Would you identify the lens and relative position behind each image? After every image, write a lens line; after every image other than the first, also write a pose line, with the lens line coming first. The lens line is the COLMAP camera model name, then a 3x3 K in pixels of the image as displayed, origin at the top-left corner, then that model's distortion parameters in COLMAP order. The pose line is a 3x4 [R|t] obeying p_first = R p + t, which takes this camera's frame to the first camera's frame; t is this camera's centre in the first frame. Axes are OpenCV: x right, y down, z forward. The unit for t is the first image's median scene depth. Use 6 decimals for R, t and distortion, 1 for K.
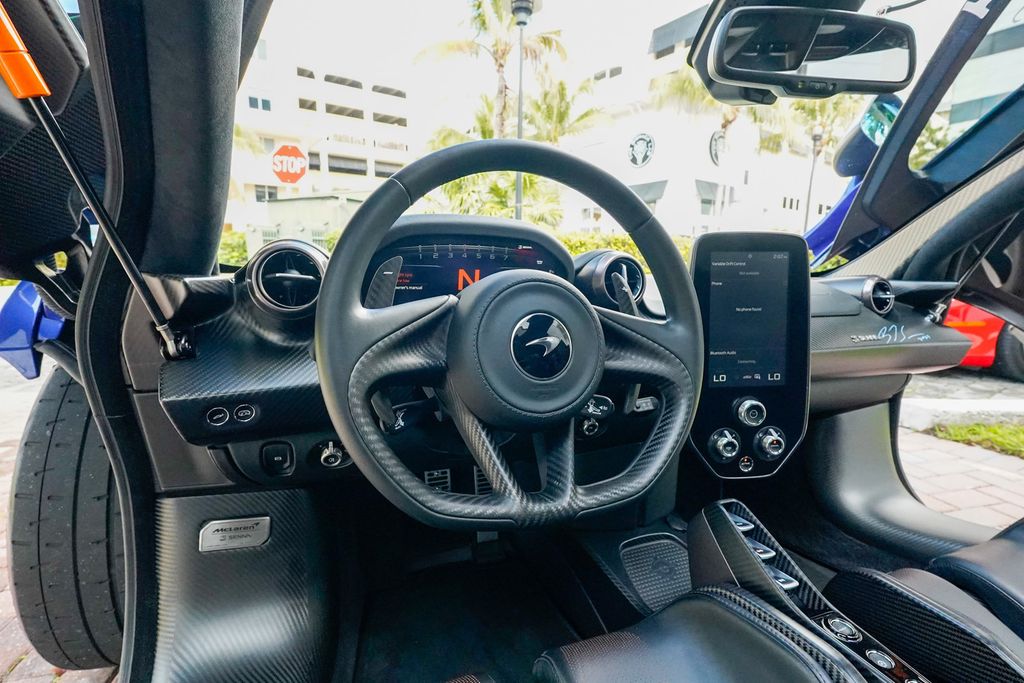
lens RADIAL K [[469.0, 0, 511.2], [0, 469.0, 346.6], [0, 0, 1]] dist [-0.022802, 0.014225]
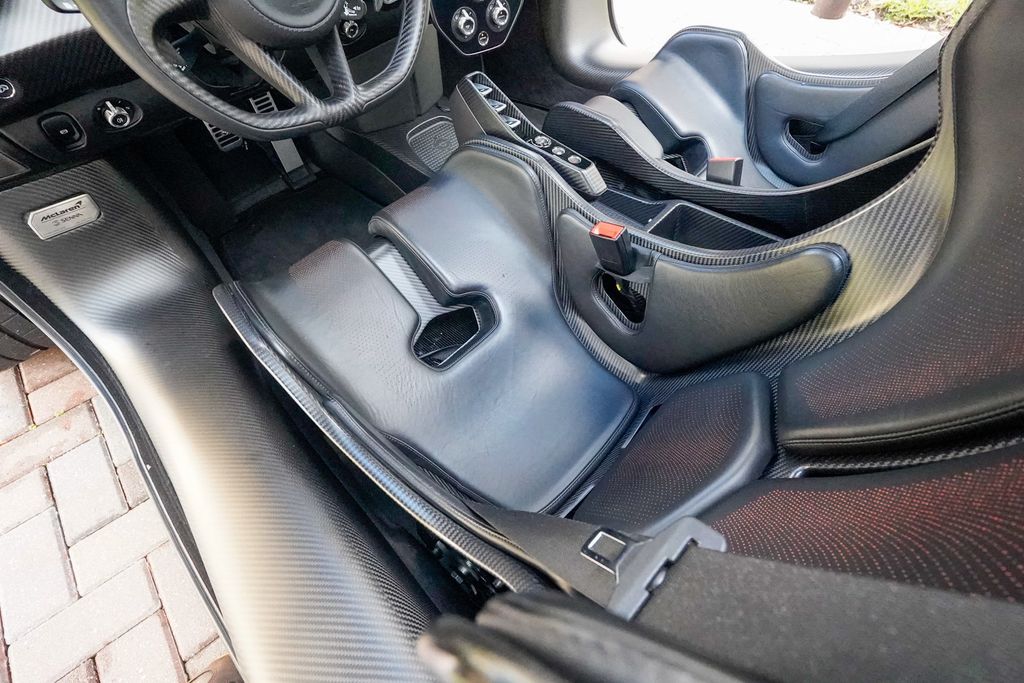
lens RADIAL K [[469.0, 0, 511.2], [0, 469.0, 346.6], [0, 0, 1]] dist [-0.022802, 0.014225]
pose [[0.889341, -0.382329, 0.250794, -0.059739], [0.092559, 0.687665, 0.720104, -0.072910], [-0.447779, -0.617205, 0.646956, -0.357465]]
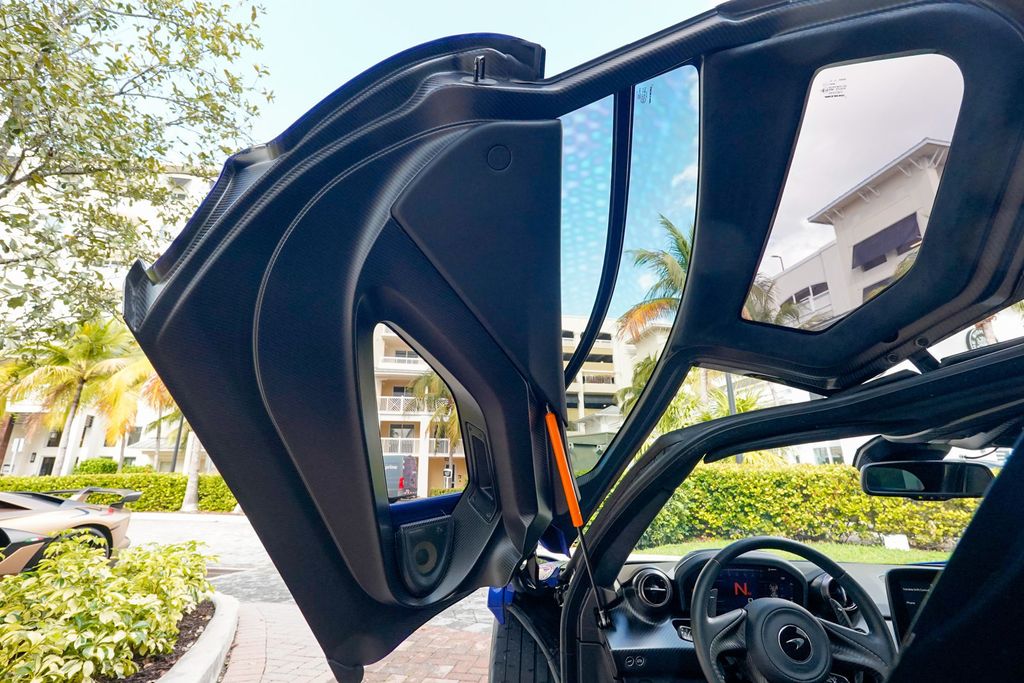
lens RADIAL K [[470.8, 0, 508.9], [0, 470.8, 348.1], [0, 0, 1]] dist [-0.026231, 0.012767]
pose [[0.908543, -0.134248, -0.395634, -0.065983], [-0.058378, 0.896885, -0.438395, -0.131568], [0.413692, 0.421397, 0.807022, -1.210035]]
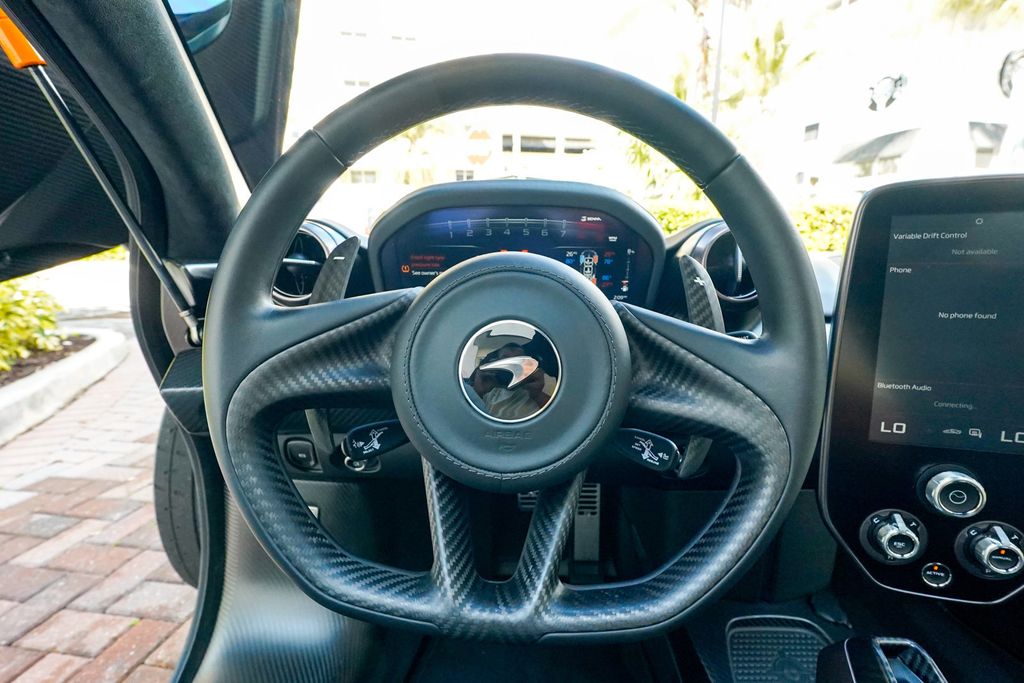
lens RADIAL K [[470.8, 0, 508.9], [0, 470.8, 348.1], [0, 0, 1]] dist [-0.026231, 0.012767]
pose [[0.926415, 0.066227, -0.370635, 0.202449], [-0.047311, 0.997082, 0.059909, -0.047599], [0.373521, -0.037965, 0.926845, 0.261313]]
